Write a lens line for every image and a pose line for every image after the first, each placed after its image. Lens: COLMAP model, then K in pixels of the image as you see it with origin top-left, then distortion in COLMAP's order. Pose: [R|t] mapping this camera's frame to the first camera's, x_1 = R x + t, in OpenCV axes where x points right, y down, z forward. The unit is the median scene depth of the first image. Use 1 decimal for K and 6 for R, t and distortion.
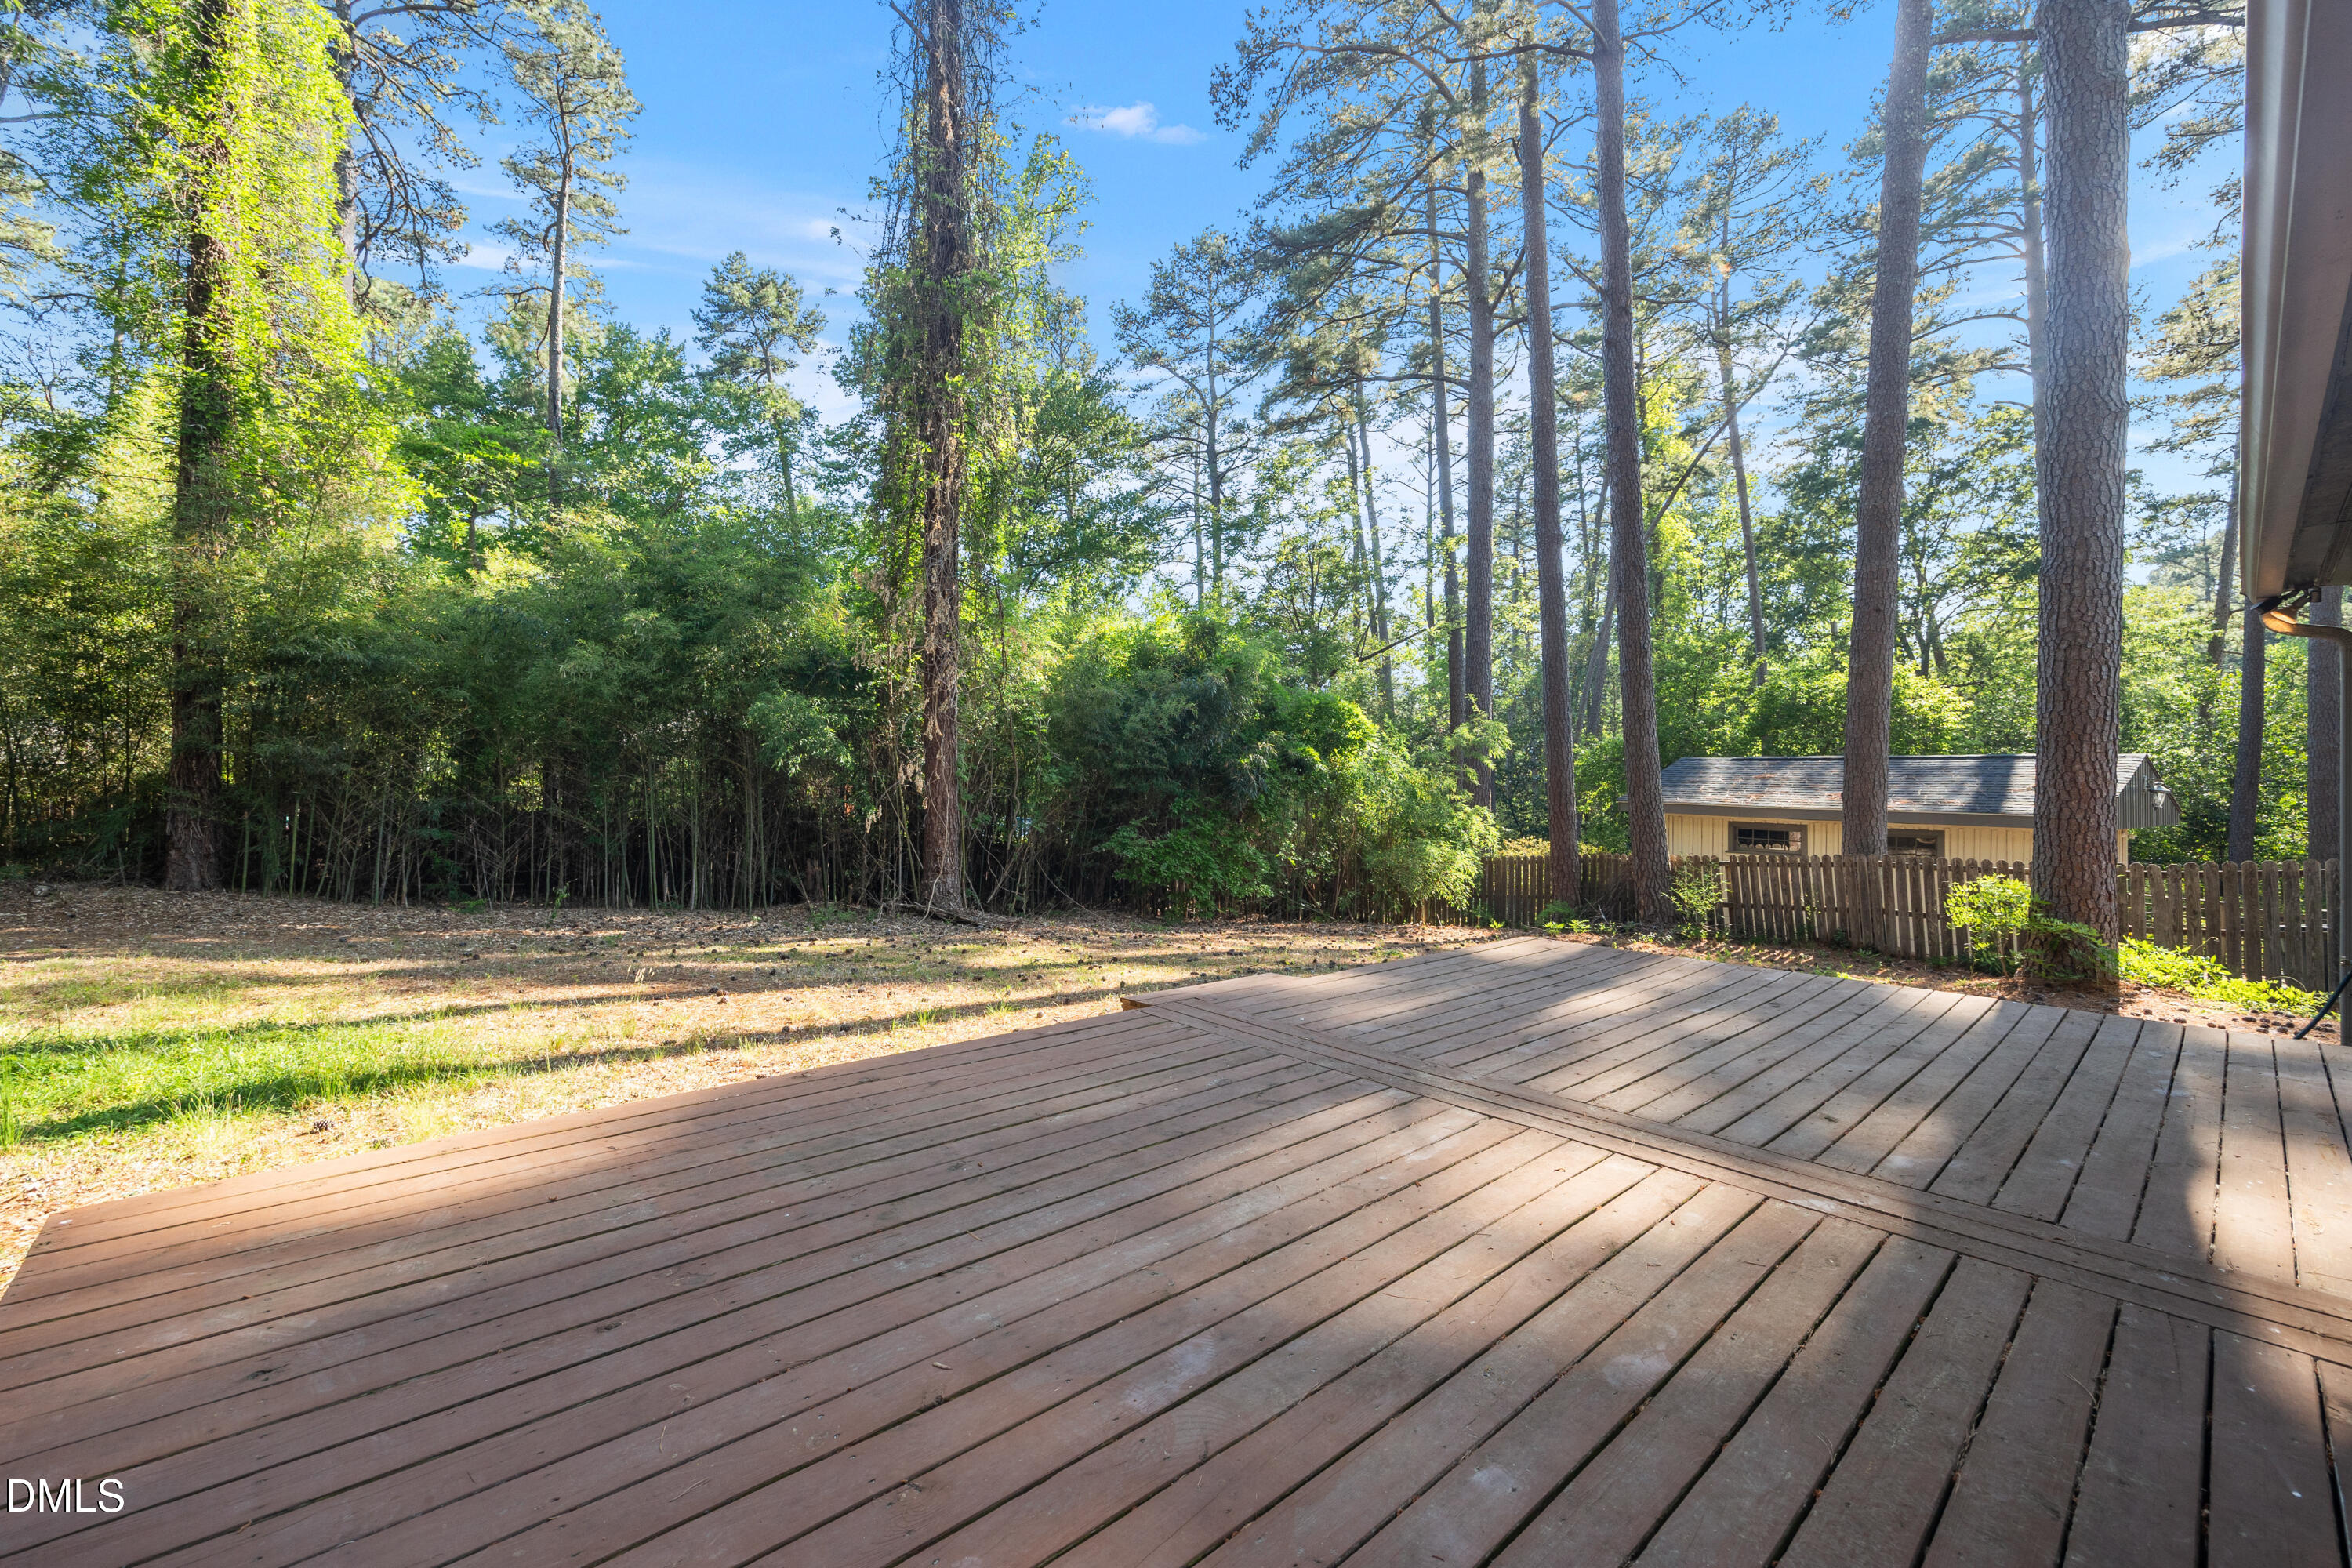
lens RADIAL K [[947.0, 0, 1176.0], [0, 947.0, 784.0], [0, 0, 1]] dist [-0.002072, -0.000073]
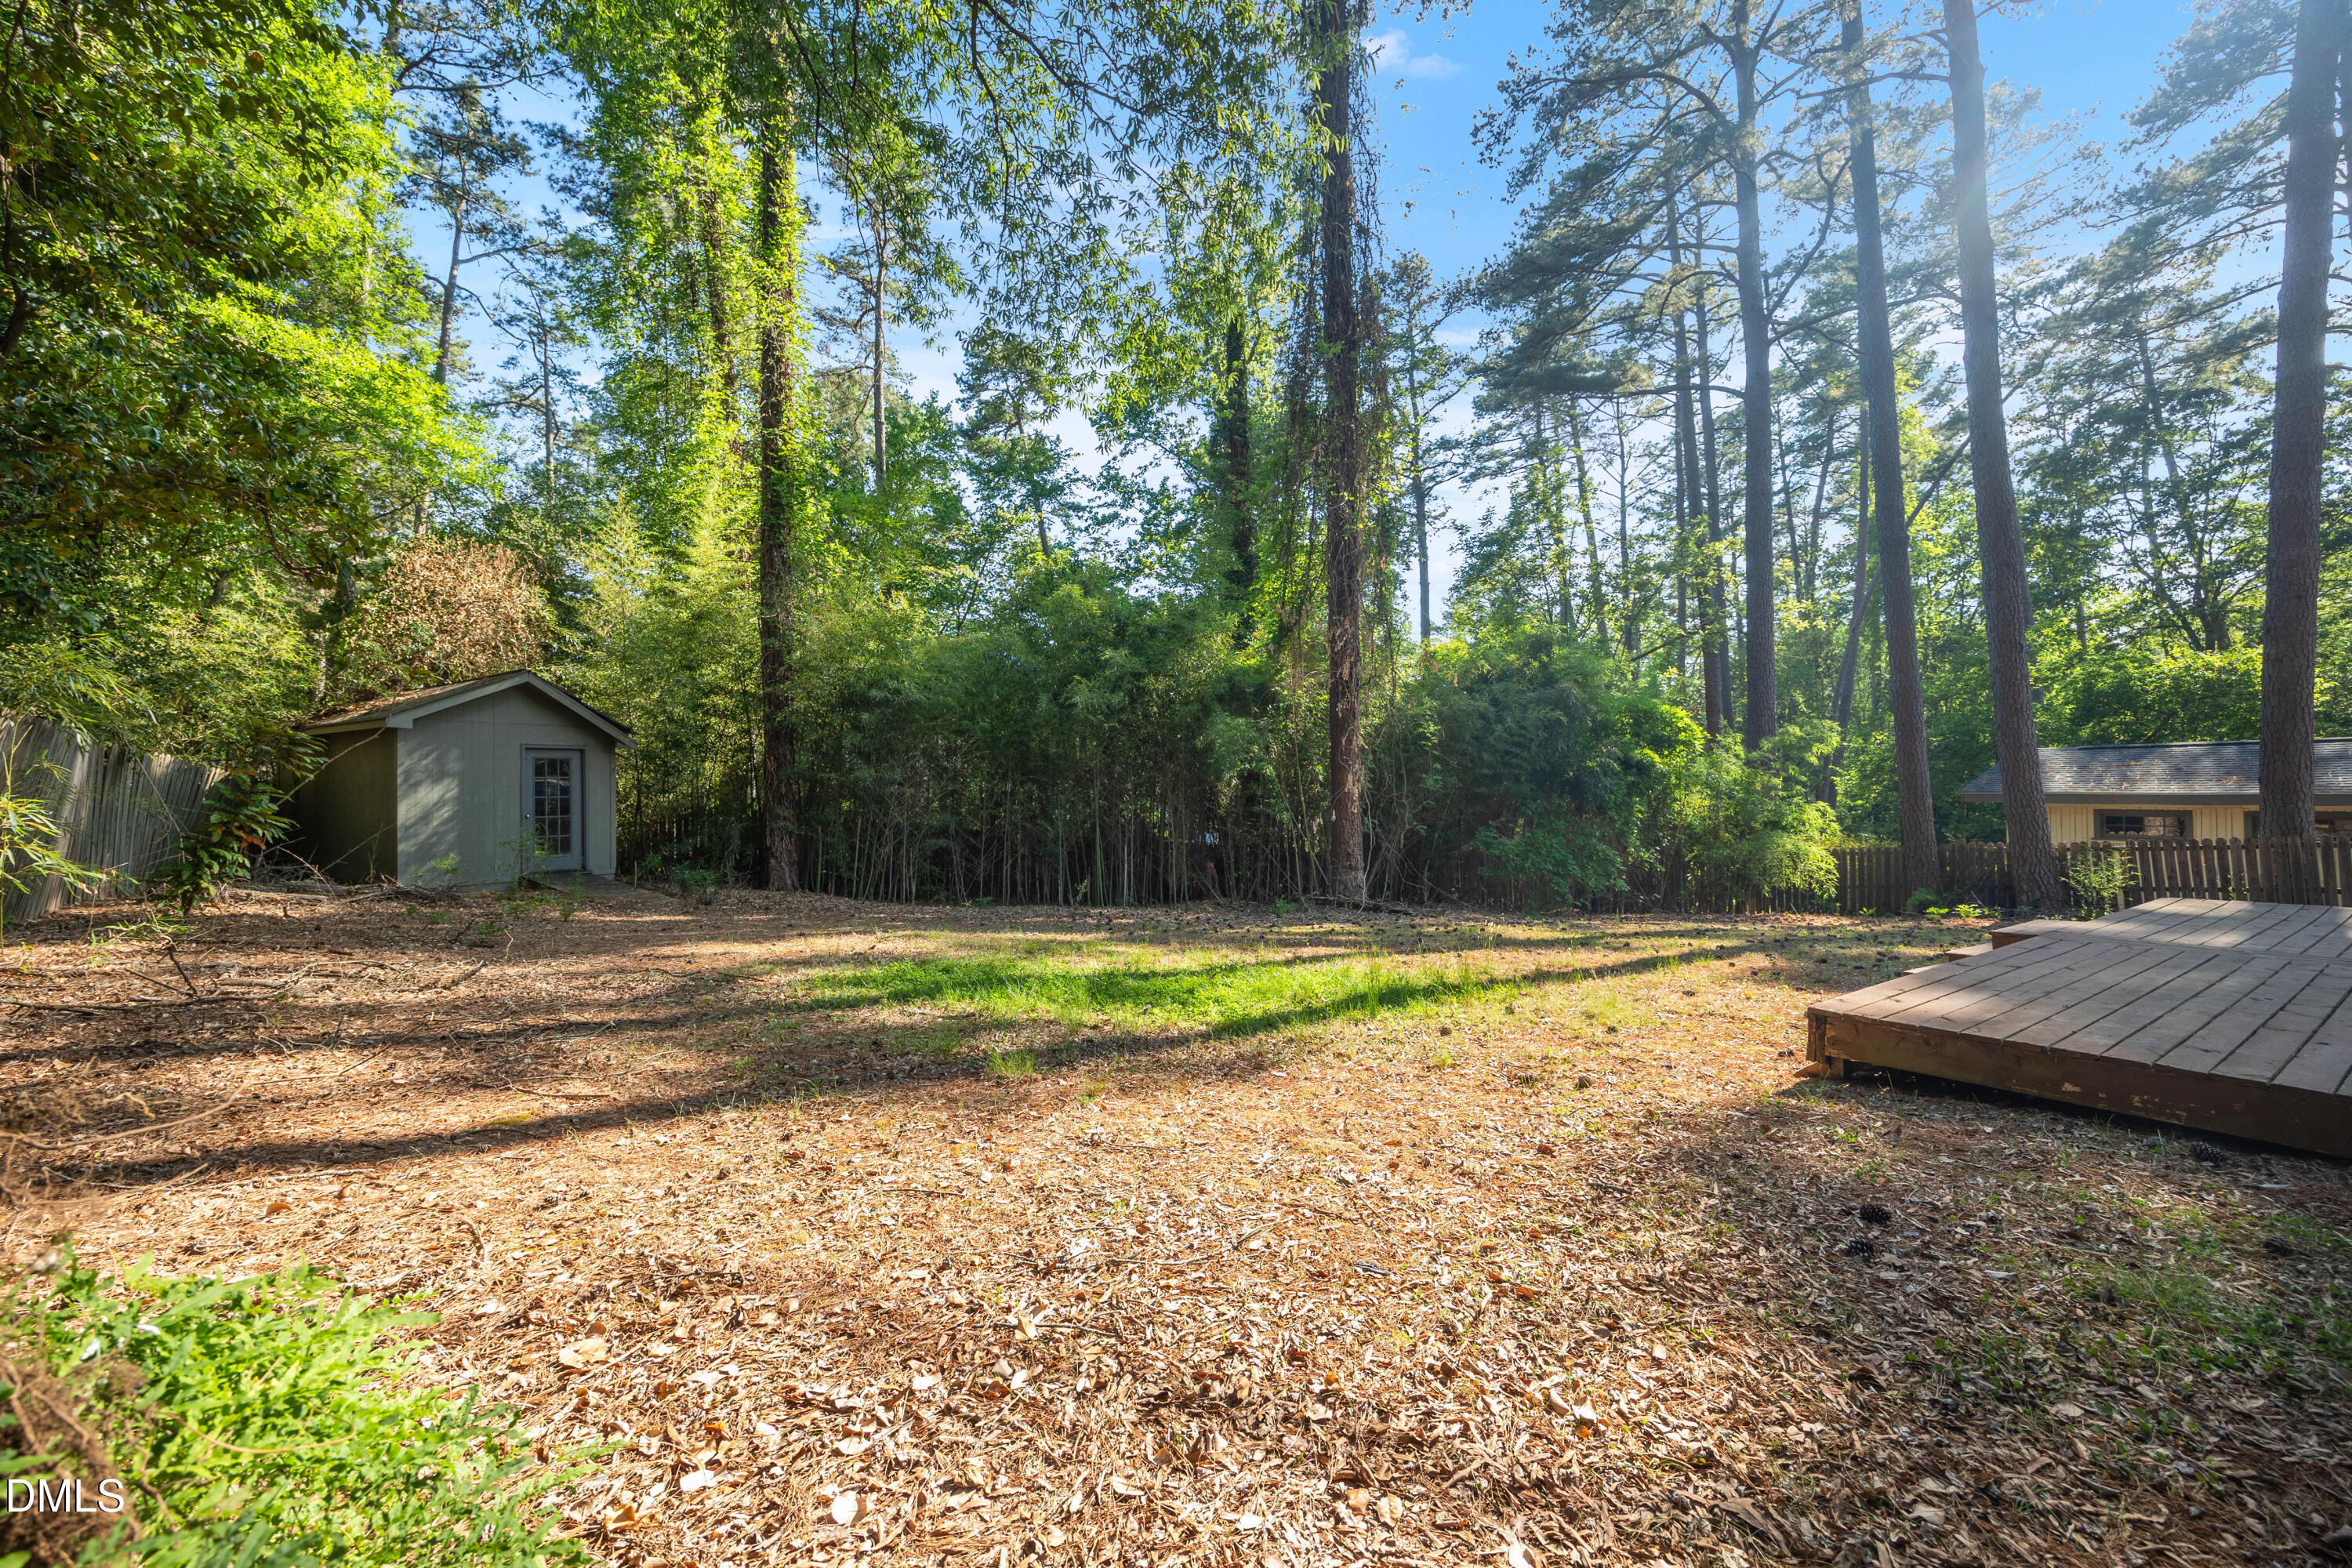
lens RADIAL K [[954.4, 0, 1175.8], [0, 954.4, 798.1], [0, 0, 1]] dist [-0.000457, -0.000327]
pose [[0.992830, -0.025407, -0.116801, -0.188464], [0.024635, 0.999664, -0.008051, 0.007805], [0.116966, 0.005116, 0.993123, -0.088965]]
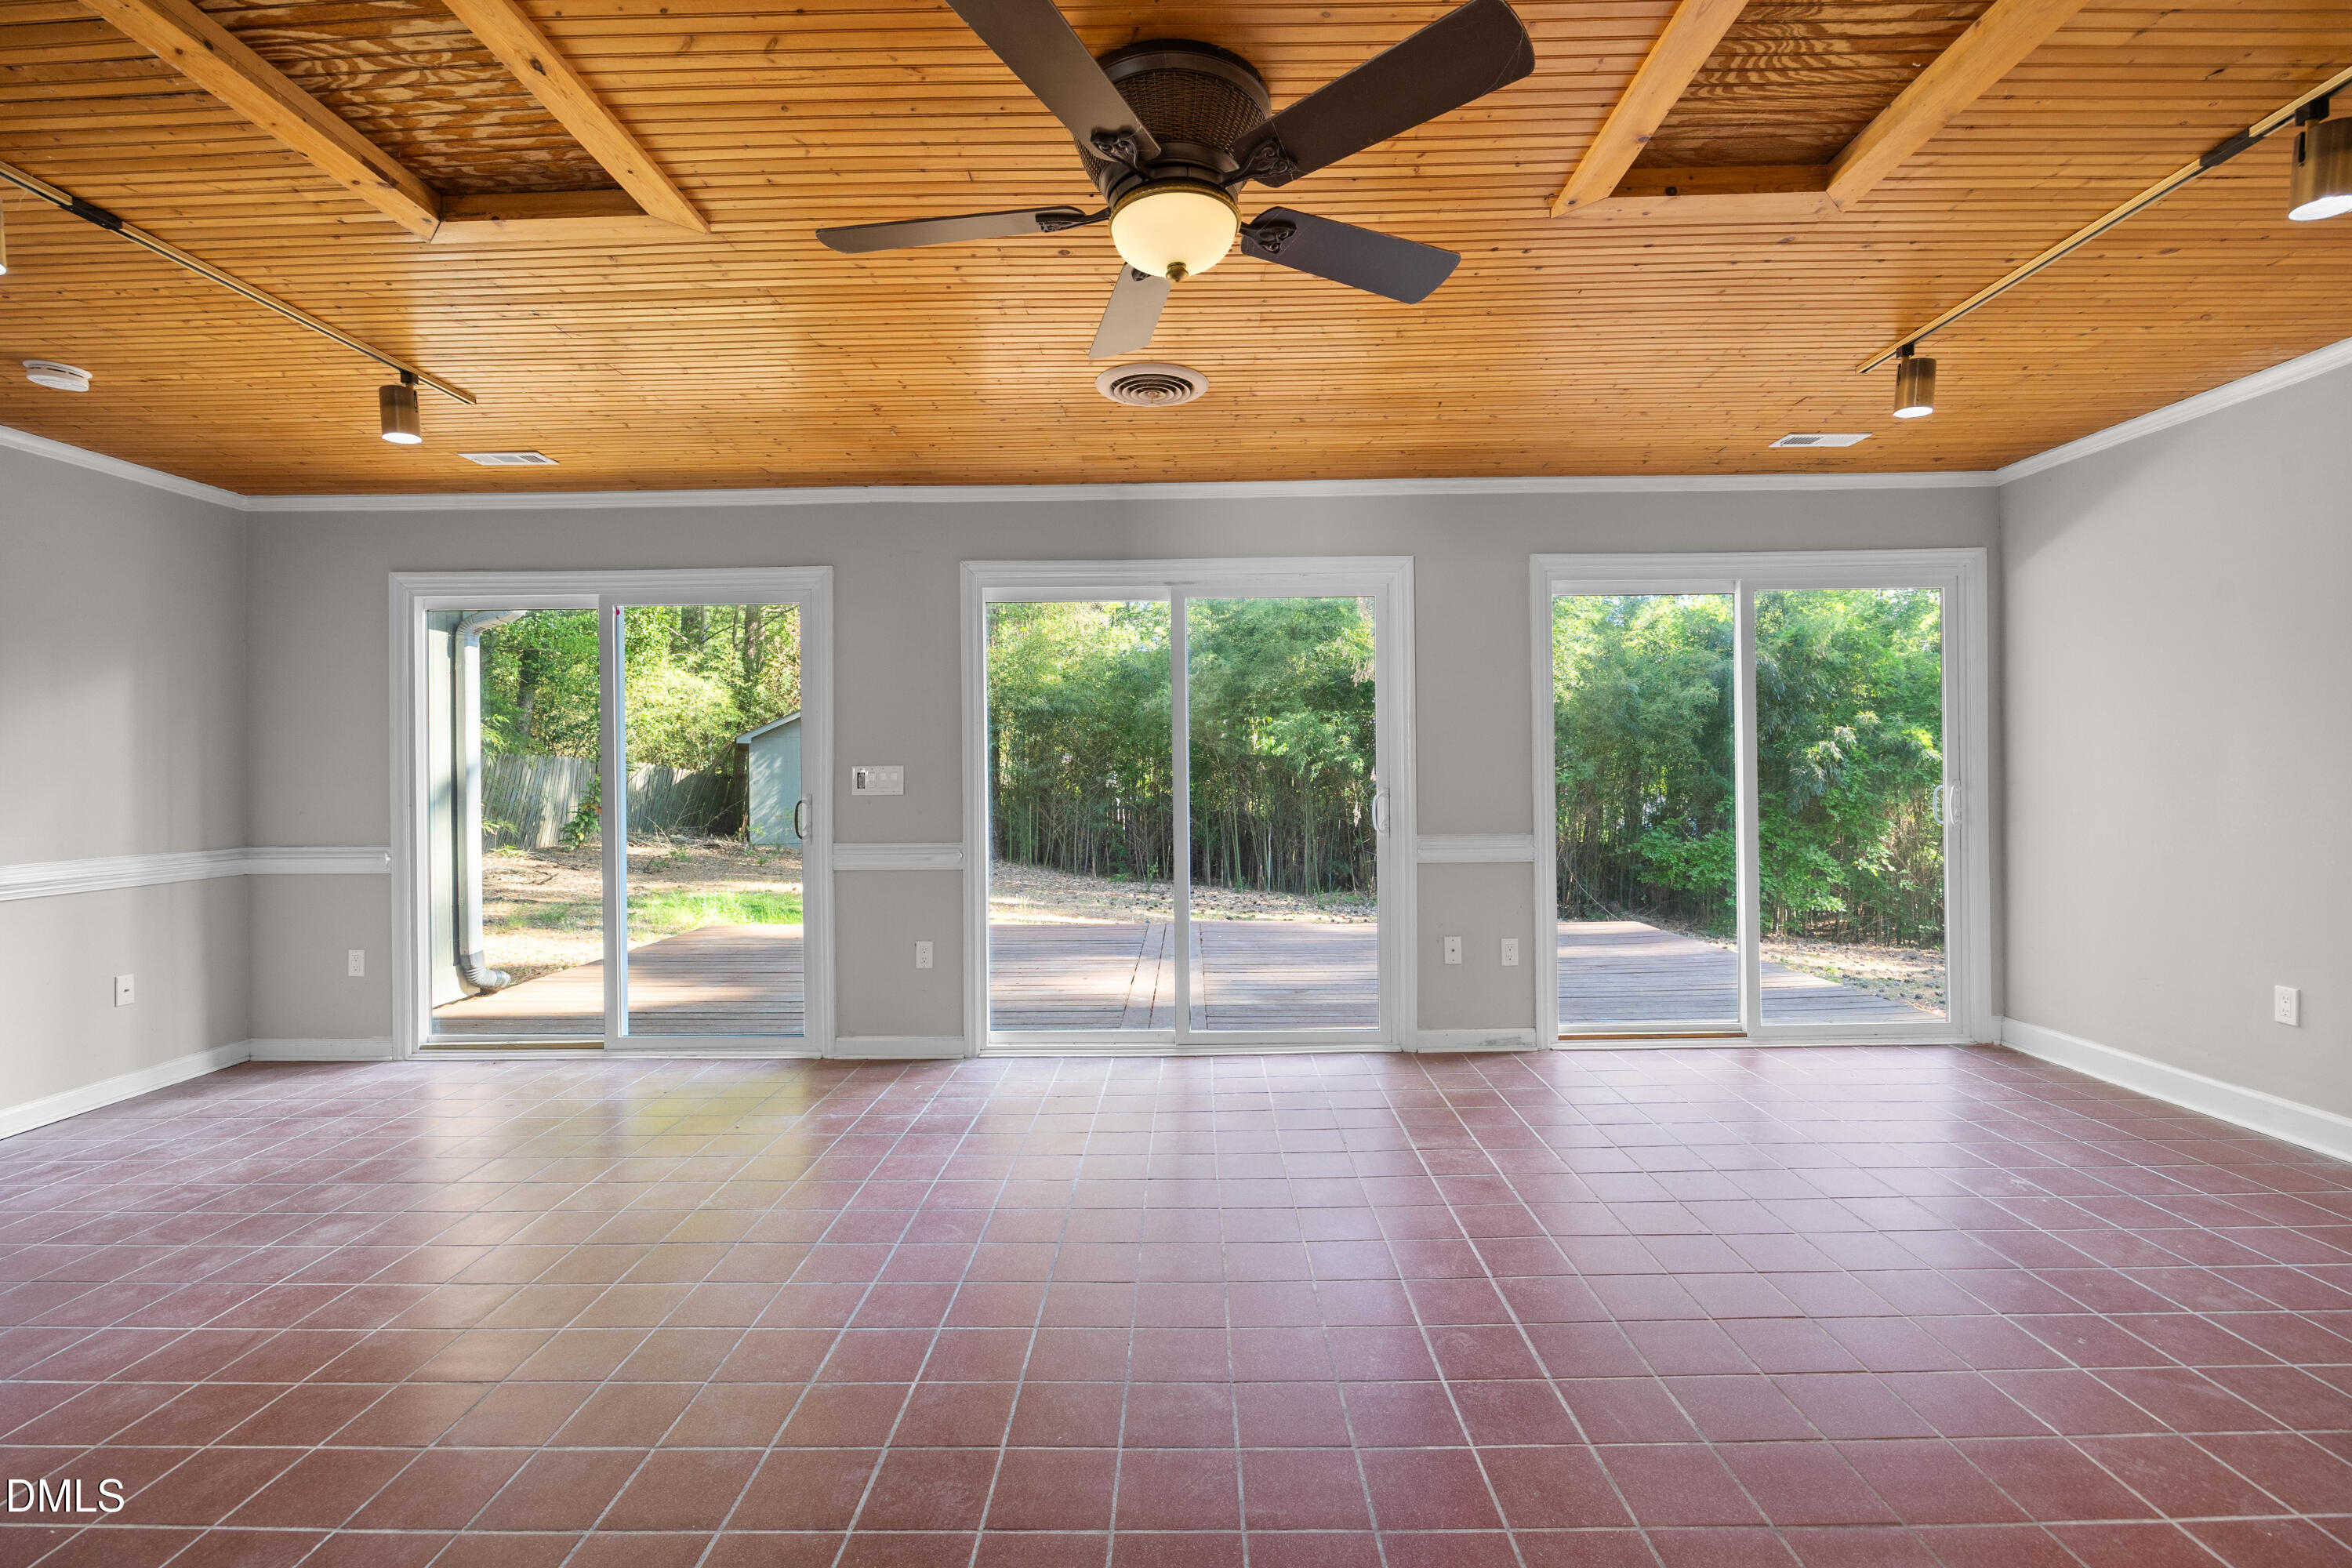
lens RADIAL K [[1060.8, 0, 1180.7], [0, 1060.8, 772.0], [0, 0, 1]] dist [-0.011218, -0.000563]
pose [[0.738167, -0.026018, -0.674117, 0.202761], [0.016358, 0.999653, -0.020671, 0.003844], [0.674420, 0.004232, 0.738336, -0.050442]]
